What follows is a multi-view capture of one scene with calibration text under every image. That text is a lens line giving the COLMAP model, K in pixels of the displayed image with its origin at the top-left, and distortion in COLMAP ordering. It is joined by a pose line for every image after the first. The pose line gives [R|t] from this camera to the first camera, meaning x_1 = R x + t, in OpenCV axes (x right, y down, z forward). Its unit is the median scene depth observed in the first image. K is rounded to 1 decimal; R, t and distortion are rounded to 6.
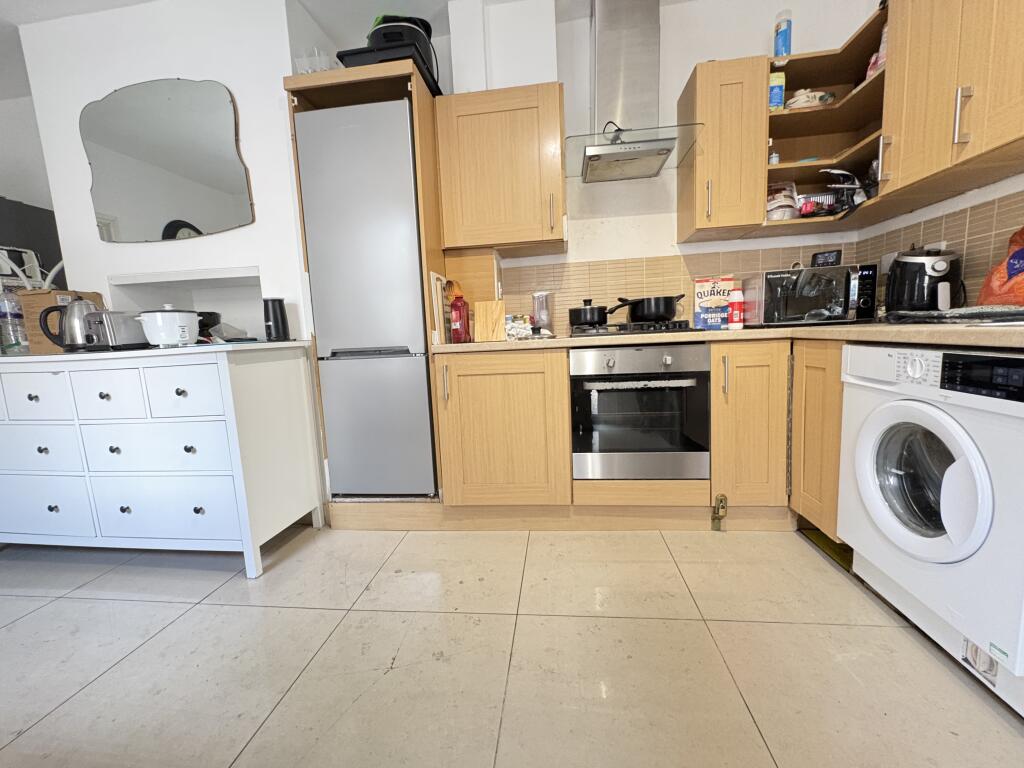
lens RADIAL K [[411.2, 0, 513.6], [0, 411.2, 387.6], [0, 0, 1]] dist [0.000610, 0.000475]
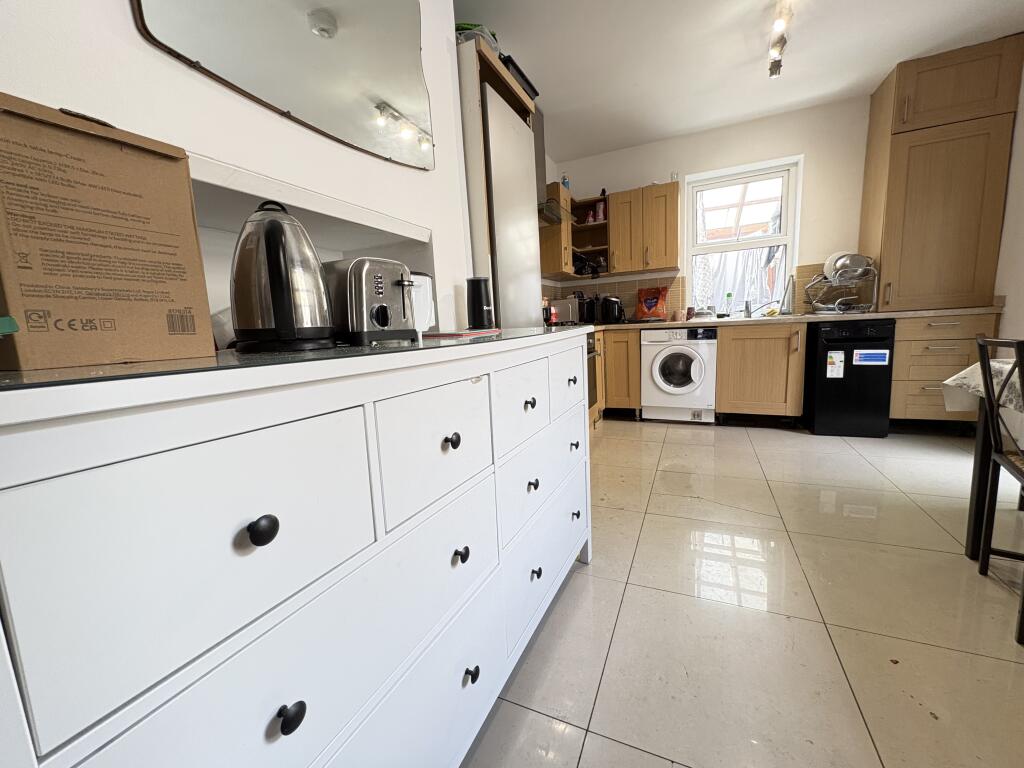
lens RADIAL K [[411.2, 0, 513.2], [0, 411.2, 379.5], [0, 0, 1]] dist [0.000610, 0.000475]
pose [[0.314944, -0.104272, 0.943365, -1.749507], [0.158254, 0.985802, 0.056129, -0.064705], [-0.935824, 0.131614, 0.326974, 0.879553]]
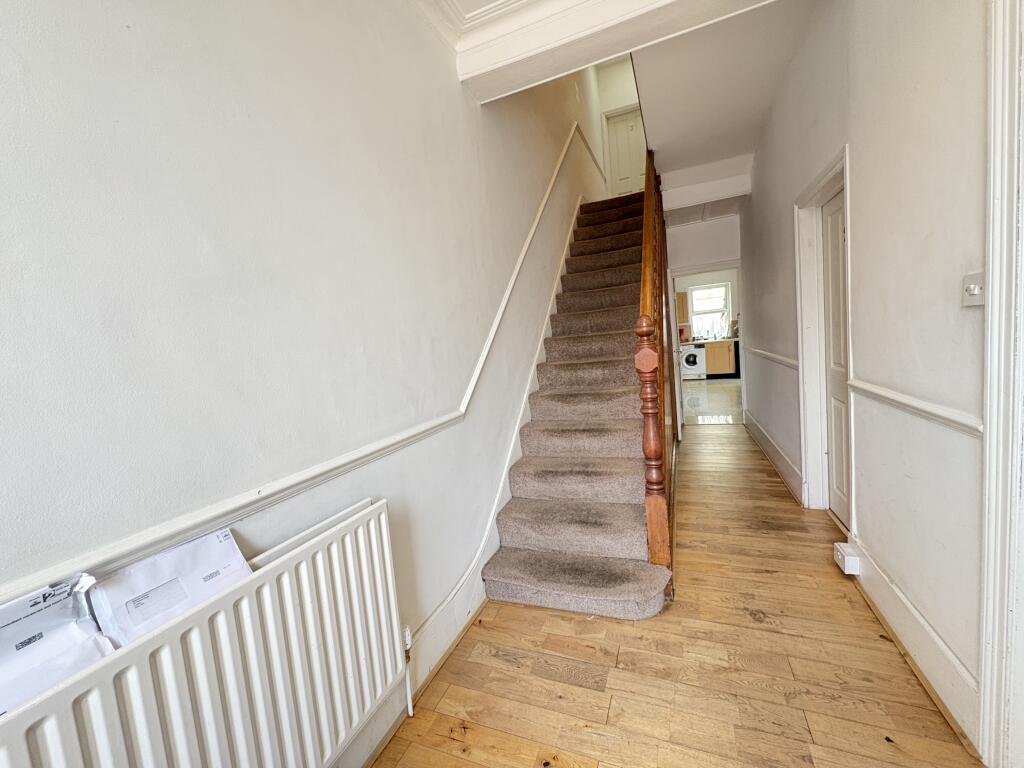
lens RADIAL K [[411.2, 0, 509.5], [0, 411.2, 382.0], [0, 0, 1]] dist [0.000610, 0.000475]
pose [[0.259604, -0.065959, 0.963460, -6.014391], [0.198888, 0.979929, 0.013496, -0.148201], [-0.945013, 0.188117, 0.267512, 1.762925]]
